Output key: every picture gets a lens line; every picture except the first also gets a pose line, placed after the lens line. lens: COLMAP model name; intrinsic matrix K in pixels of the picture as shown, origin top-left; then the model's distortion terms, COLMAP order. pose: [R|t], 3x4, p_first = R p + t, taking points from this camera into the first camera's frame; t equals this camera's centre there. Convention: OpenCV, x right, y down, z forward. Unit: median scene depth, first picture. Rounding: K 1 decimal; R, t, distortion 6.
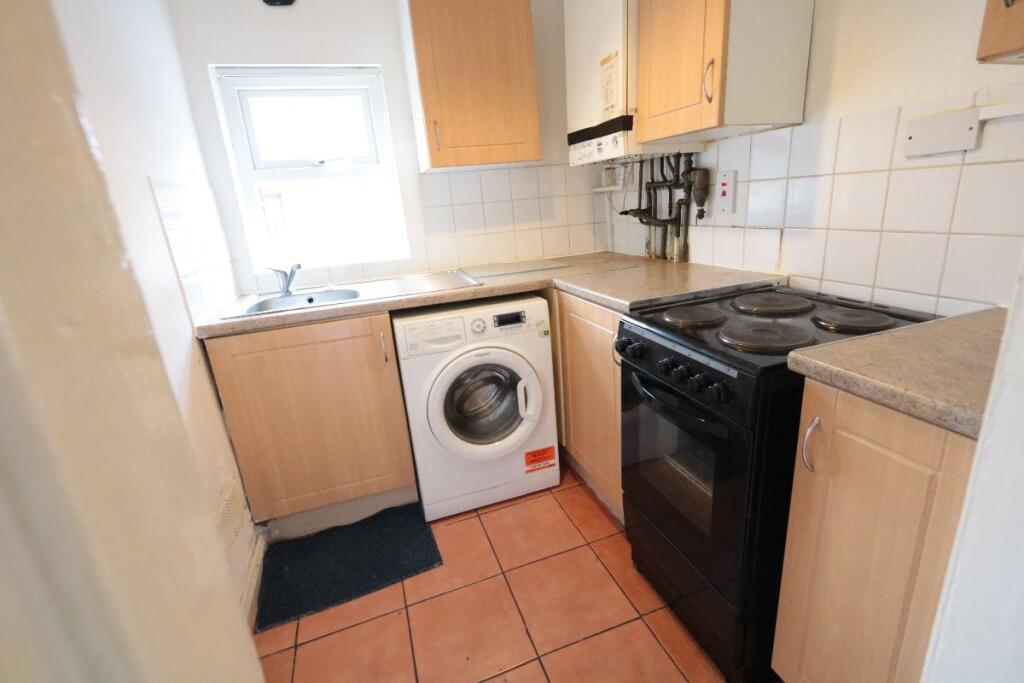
lens RADIAL K [[471.3, 0, 508.5], [0, 471.3, 344.3], [0, 0, 1]] dist [-0.001113, 0.000172]
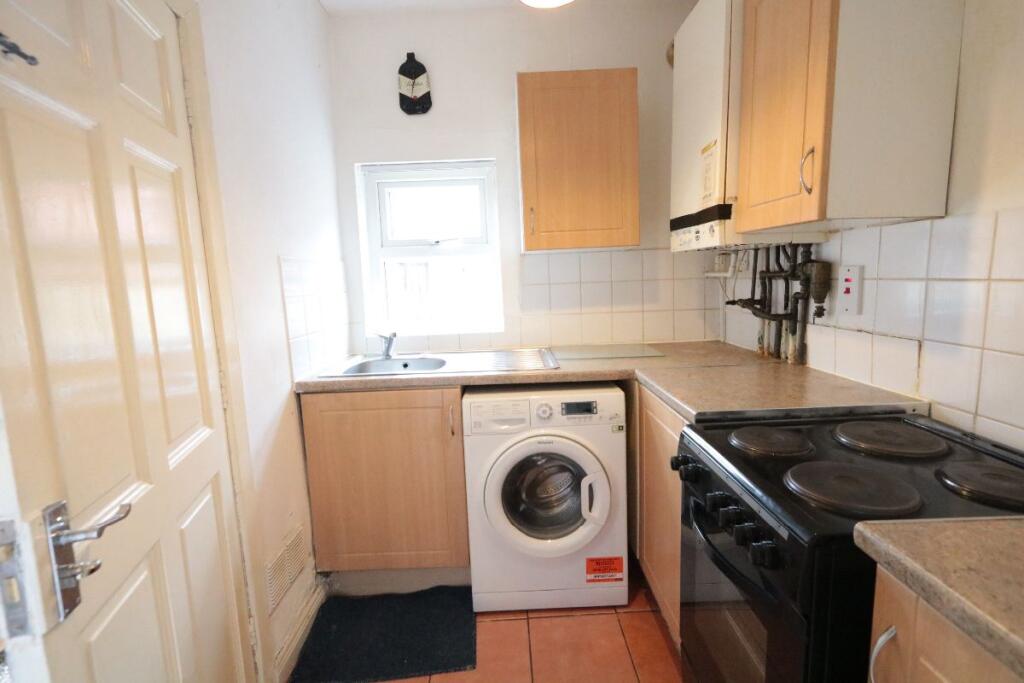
lens RADIAL K [[471.3, 0, 516.0], [0, 471.3, 334.0], [0, 0, 1]] dist [-0.001113, 0.000172]
pose [[0.948800, 0.080874, -0.305350, 0.158549], [-0.125466, 0.983631, -0.129335, -0.062050], [0.289892, 0.161024, 0.943416, 0.050434]]
